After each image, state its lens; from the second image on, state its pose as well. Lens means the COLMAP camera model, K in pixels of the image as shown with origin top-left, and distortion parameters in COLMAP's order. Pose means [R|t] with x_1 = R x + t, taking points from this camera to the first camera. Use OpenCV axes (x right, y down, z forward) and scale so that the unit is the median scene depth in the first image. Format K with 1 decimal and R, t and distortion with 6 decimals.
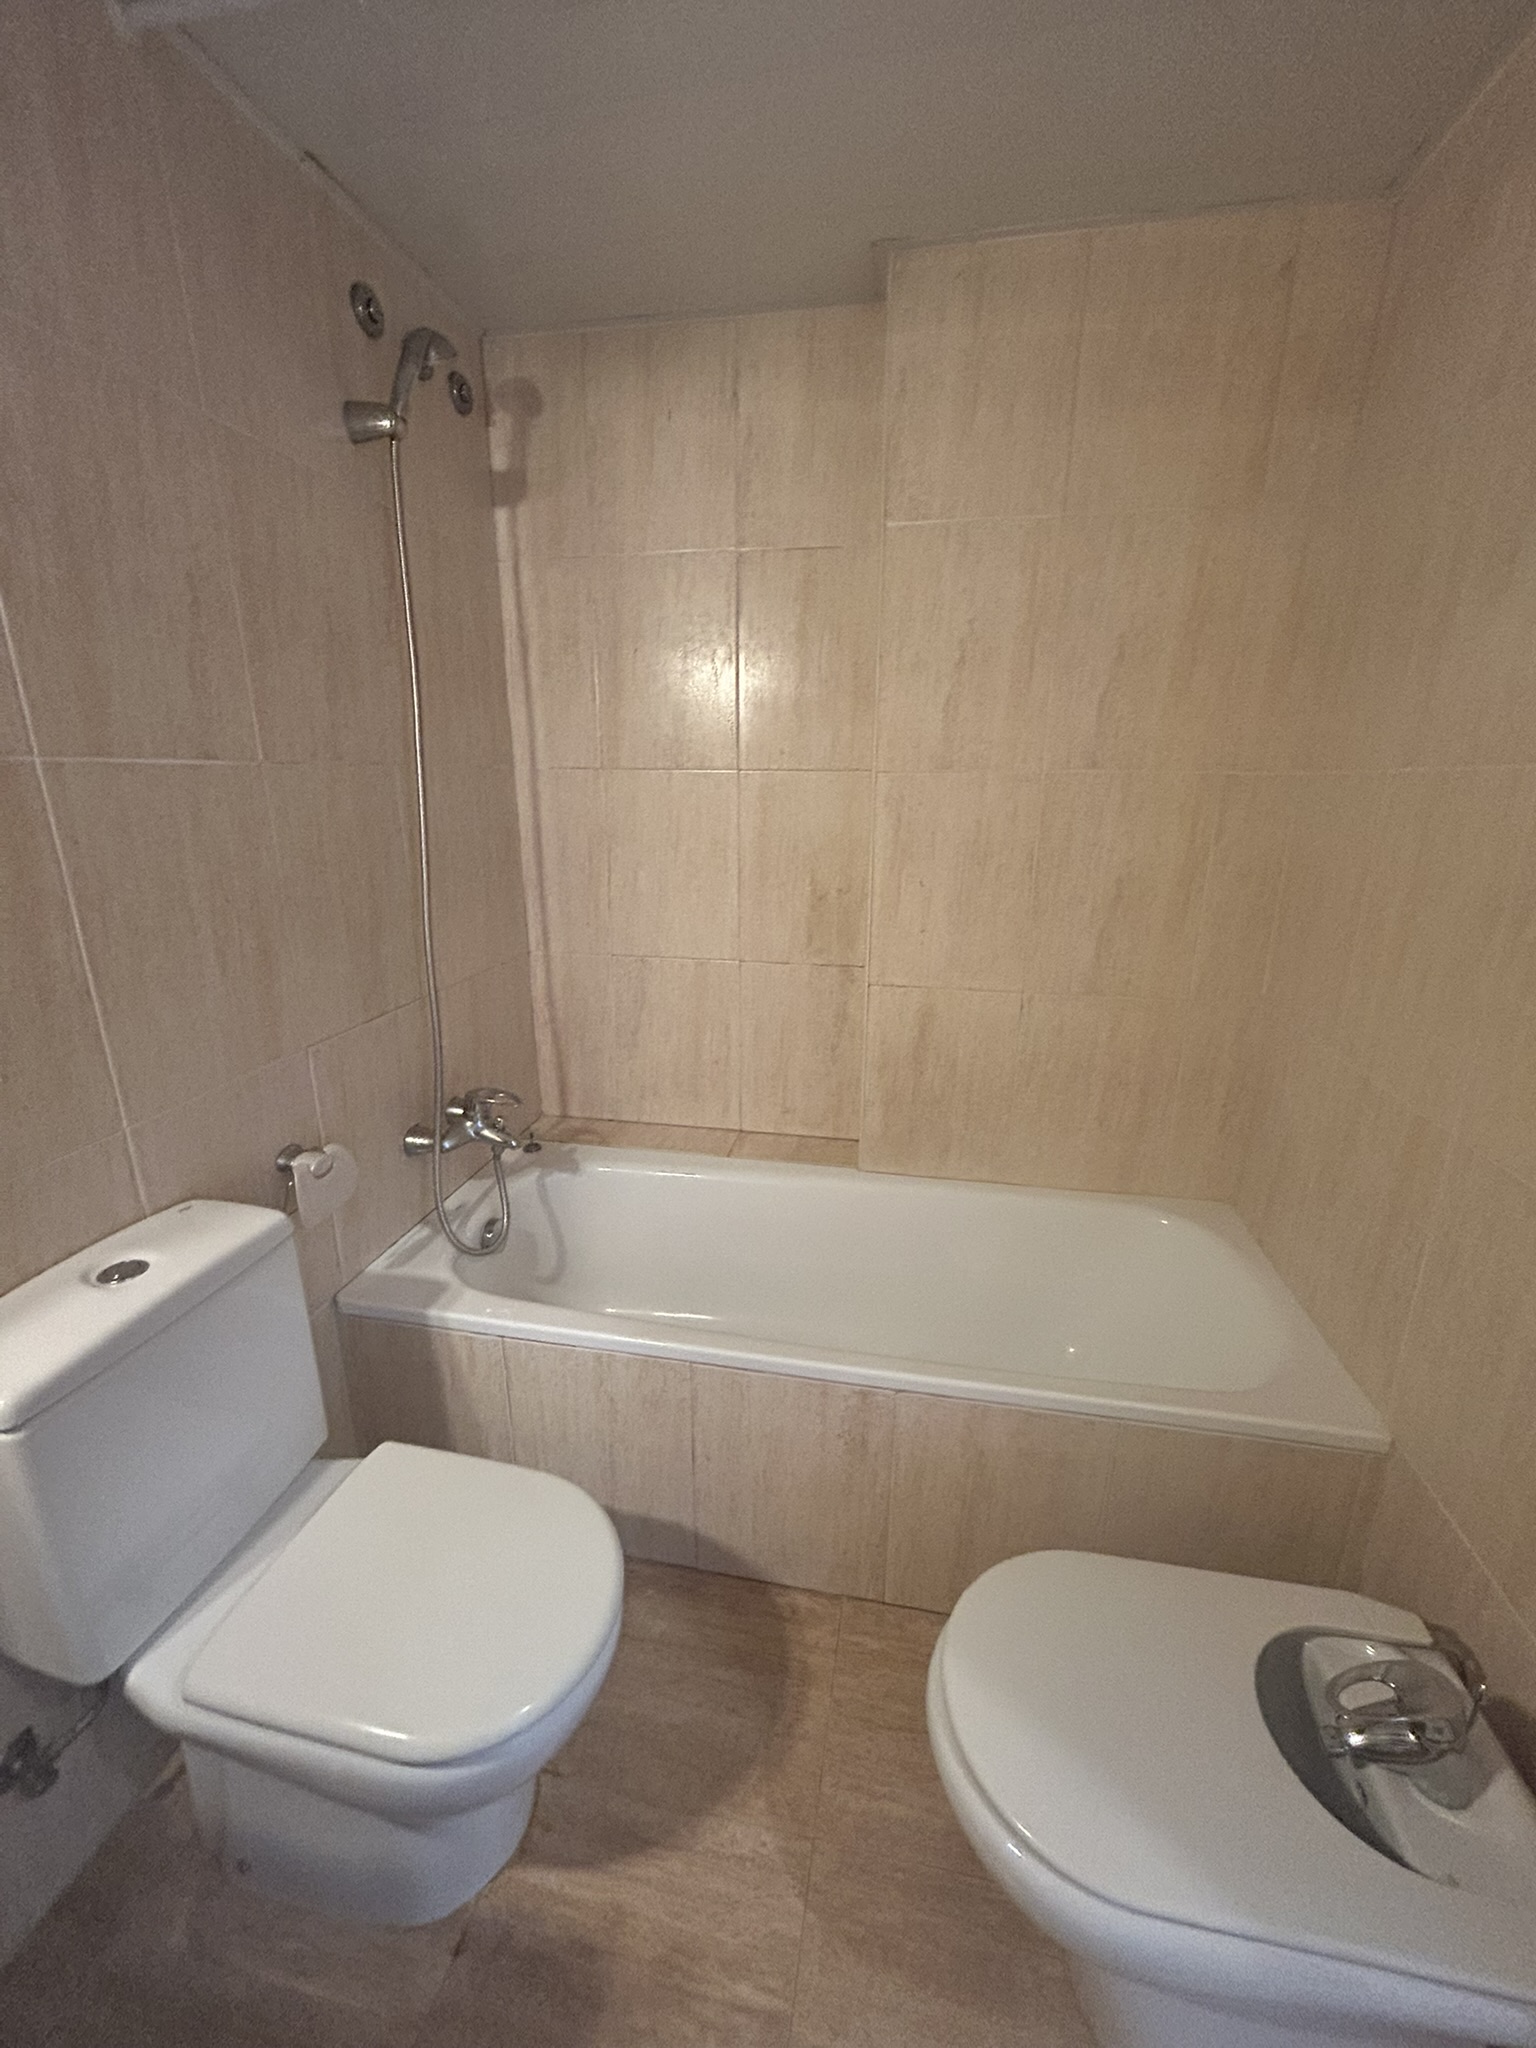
lens RADIAL K [[827.9, 0, 767.7], [0, 827.9, 1018.3], [0, 0, 1]] dist [-0.002863, 0.001231]
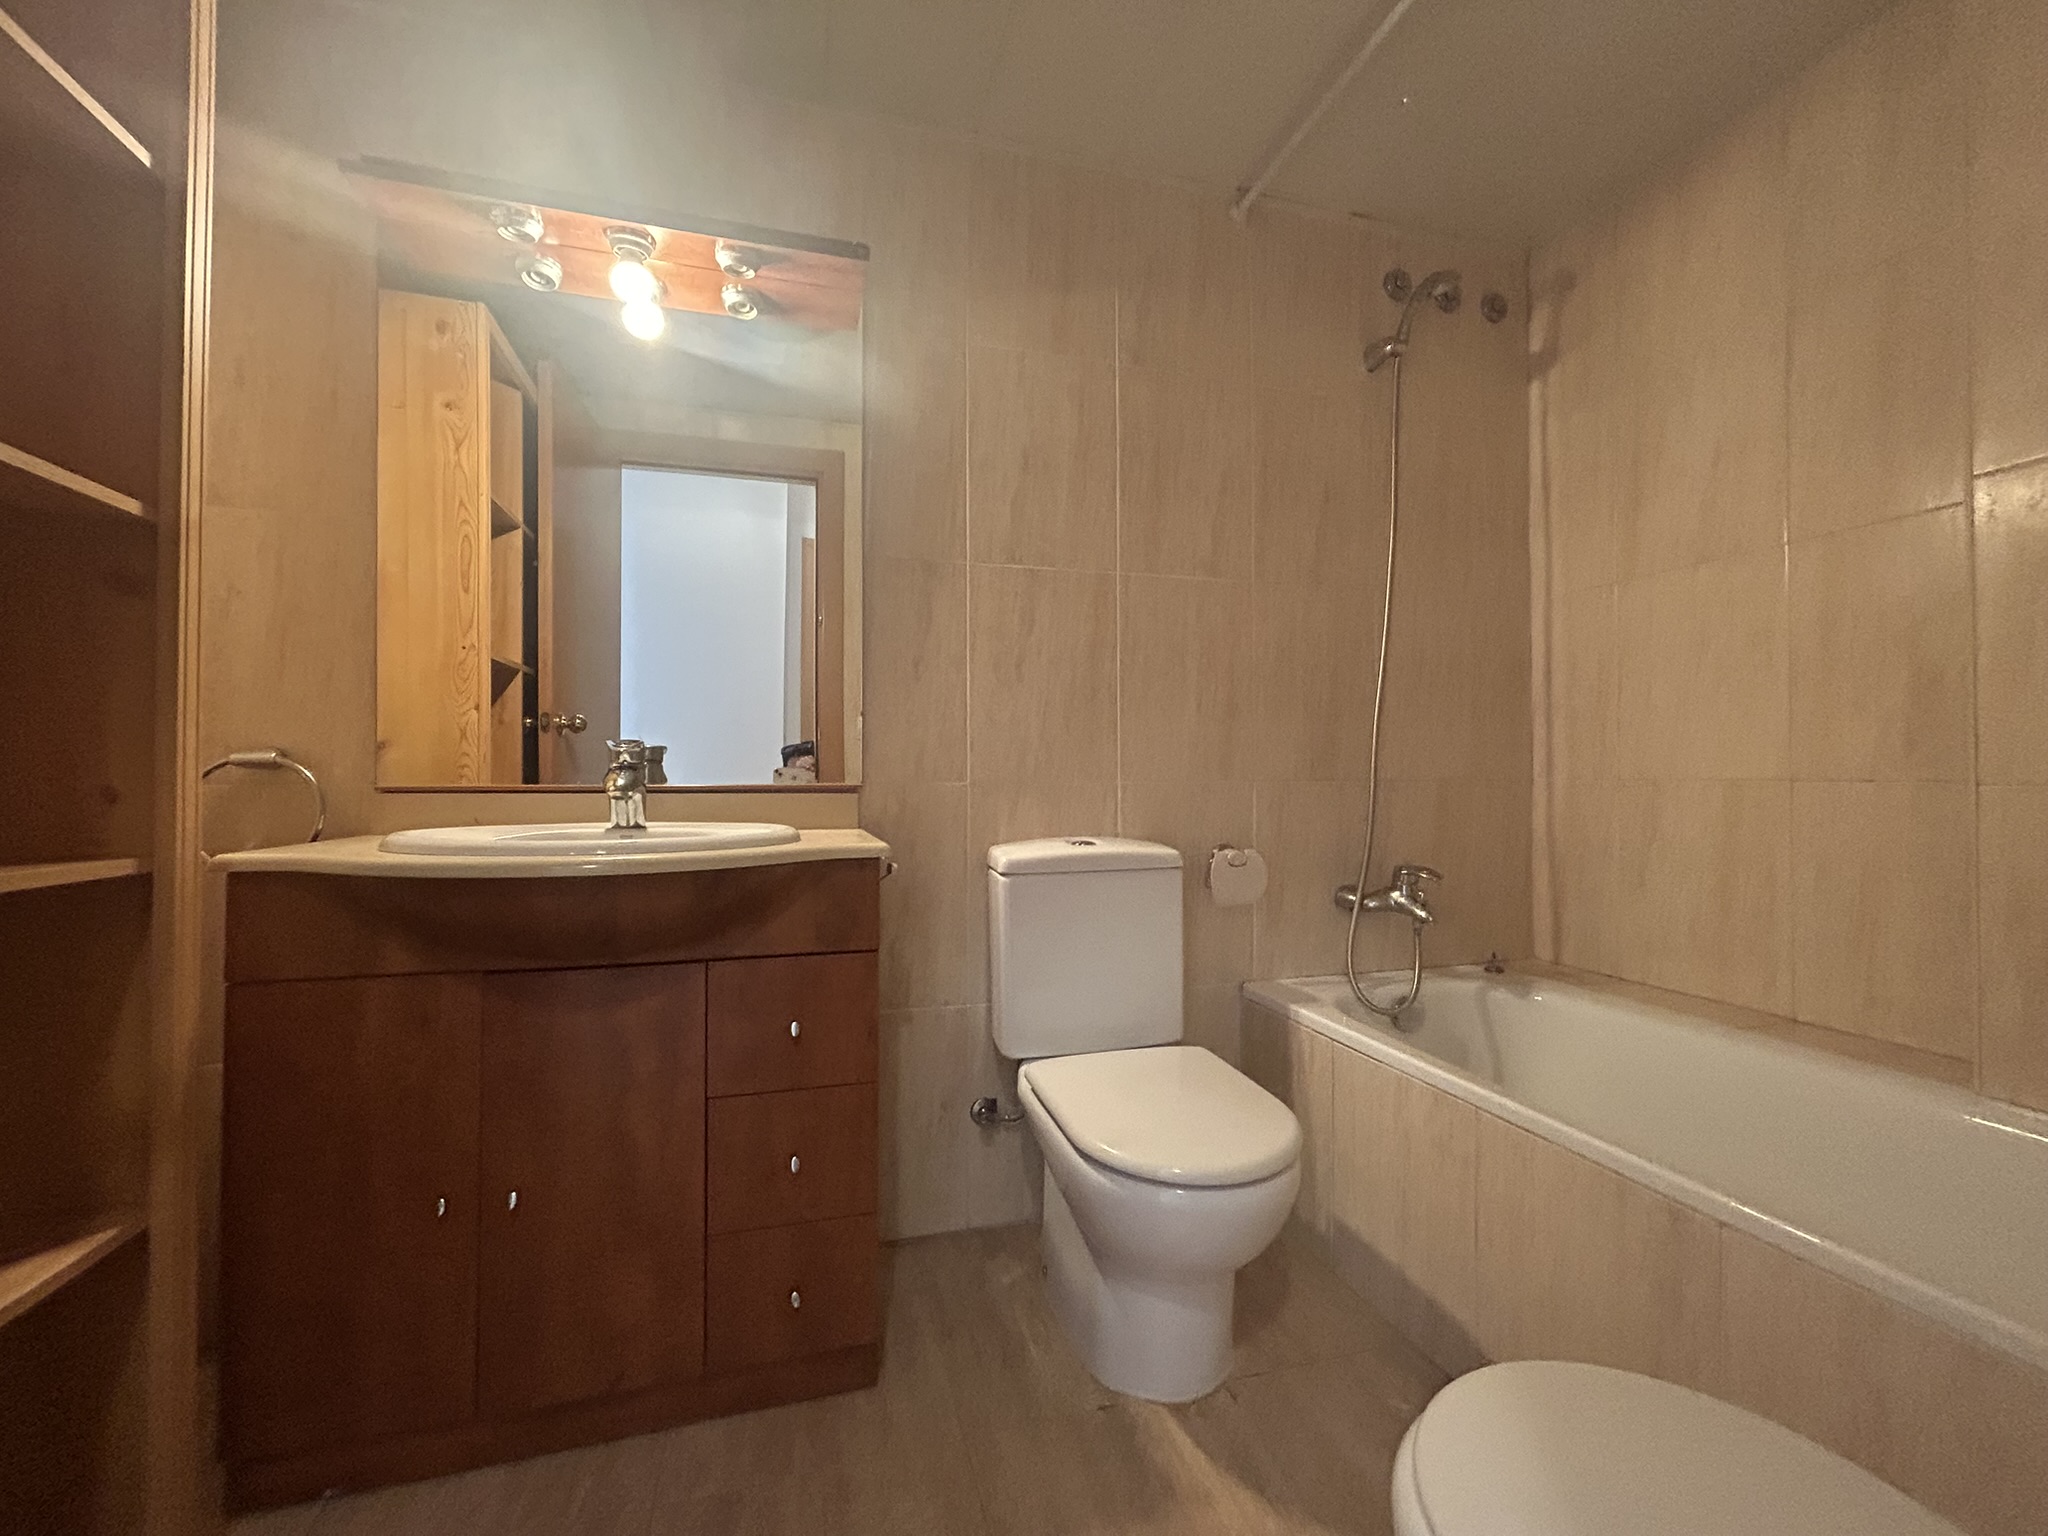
lens RADIAL K [[827.9, 0, 1018.4], [0, 827.9, 768.2], [0, 0, 1]] dist [-0.002863, 0.001231]
pose [[0.456710, -0.013907, -0.889507, 0.446253], [-0.244191, 0.959513, -0.140379, 0.281257], [0.855445, 0.281322, 0.434823, 0.062214]]
